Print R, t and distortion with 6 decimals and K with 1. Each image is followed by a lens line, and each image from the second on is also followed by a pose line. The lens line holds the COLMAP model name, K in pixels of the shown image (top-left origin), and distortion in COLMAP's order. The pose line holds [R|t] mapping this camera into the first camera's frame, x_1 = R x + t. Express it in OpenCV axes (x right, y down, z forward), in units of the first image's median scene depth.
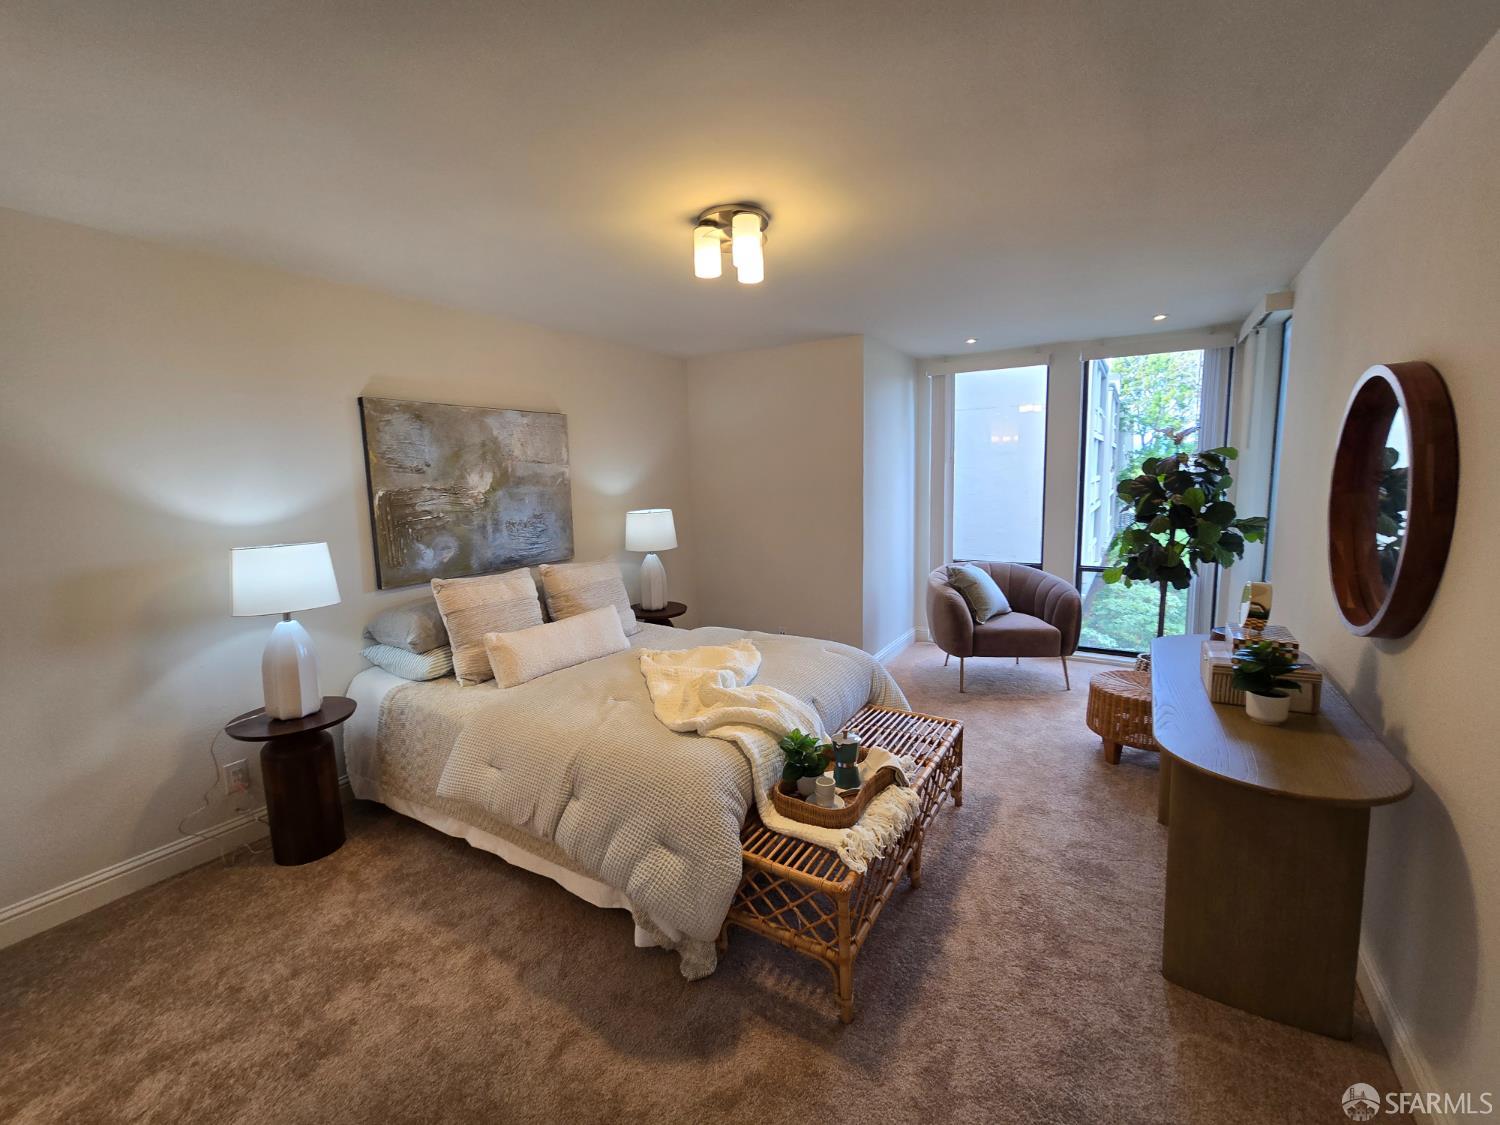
lens RADIAL K [[615.0, 0, 747.7], [0, 615.0, 556.2], [0, 0, 1]] dist [-0.002224, 0.001371]
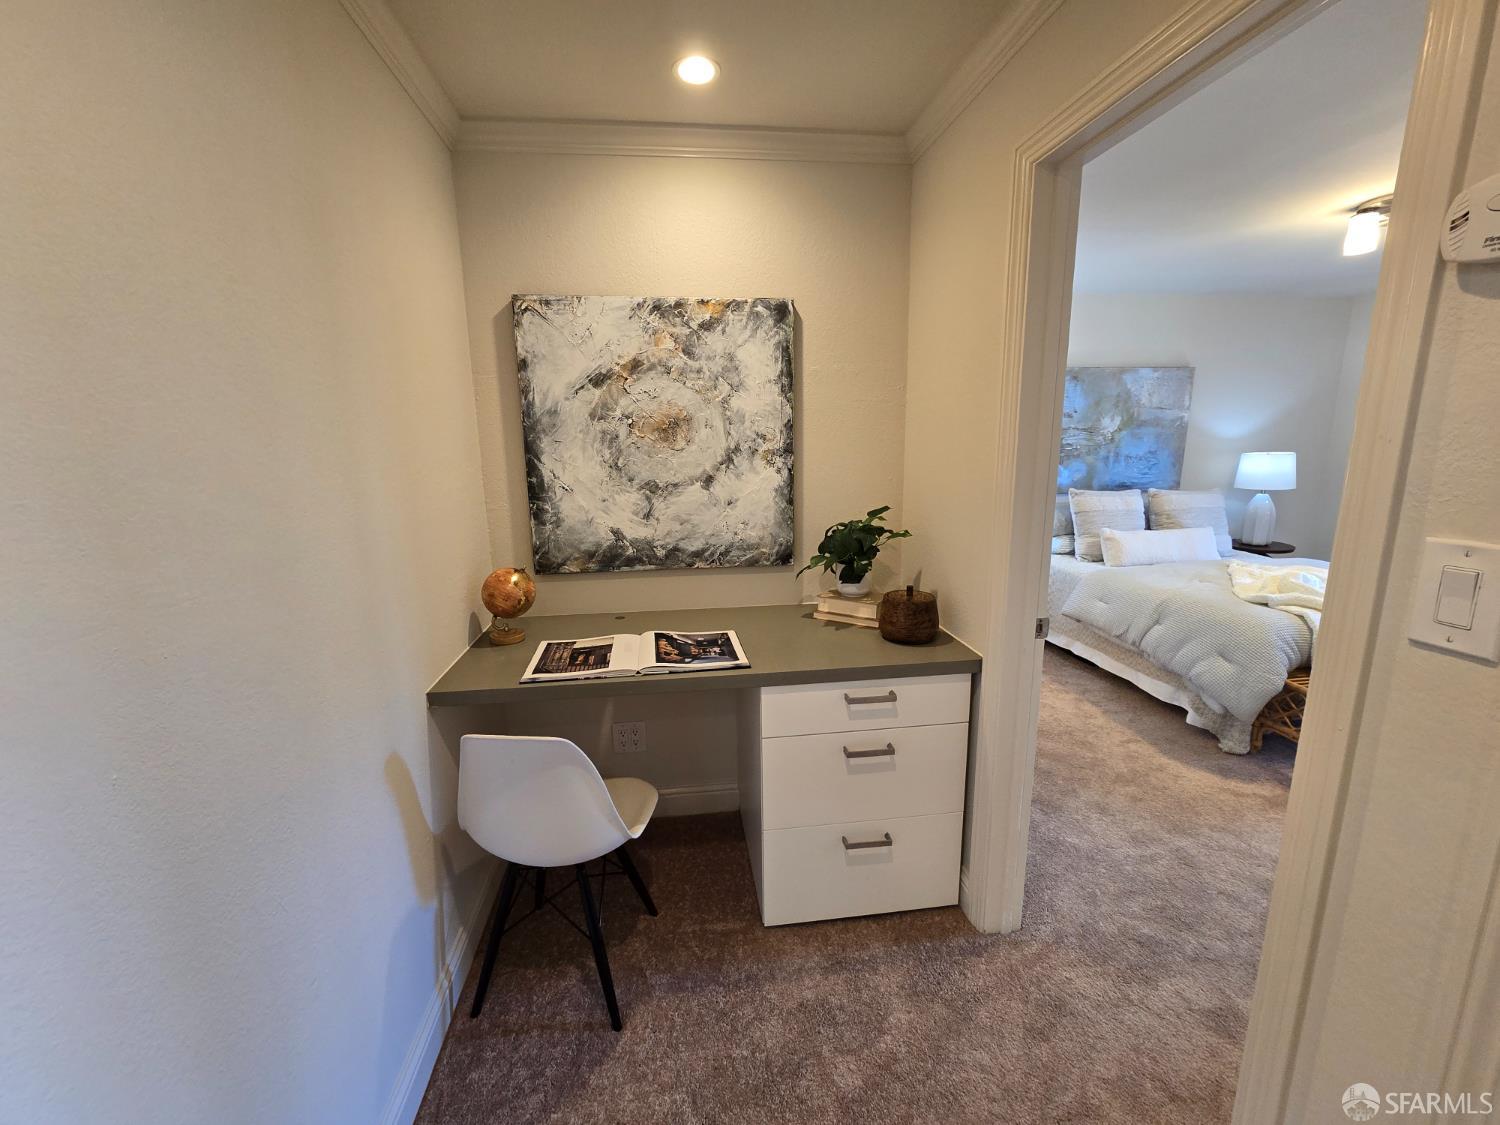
lens RADIAL K [[615.0, 0, 744.5], [0, 615.0, 559.4], [0, 0, 1]] dist [-0.002224, 0.001371]
pose [[0.638203, 0.167435, -0.751440, 0.122895], [-0.100912, 0.985836, 0.133957, 0.077240], [0.763226, -0.009662, 0.646060, -0.517412]]
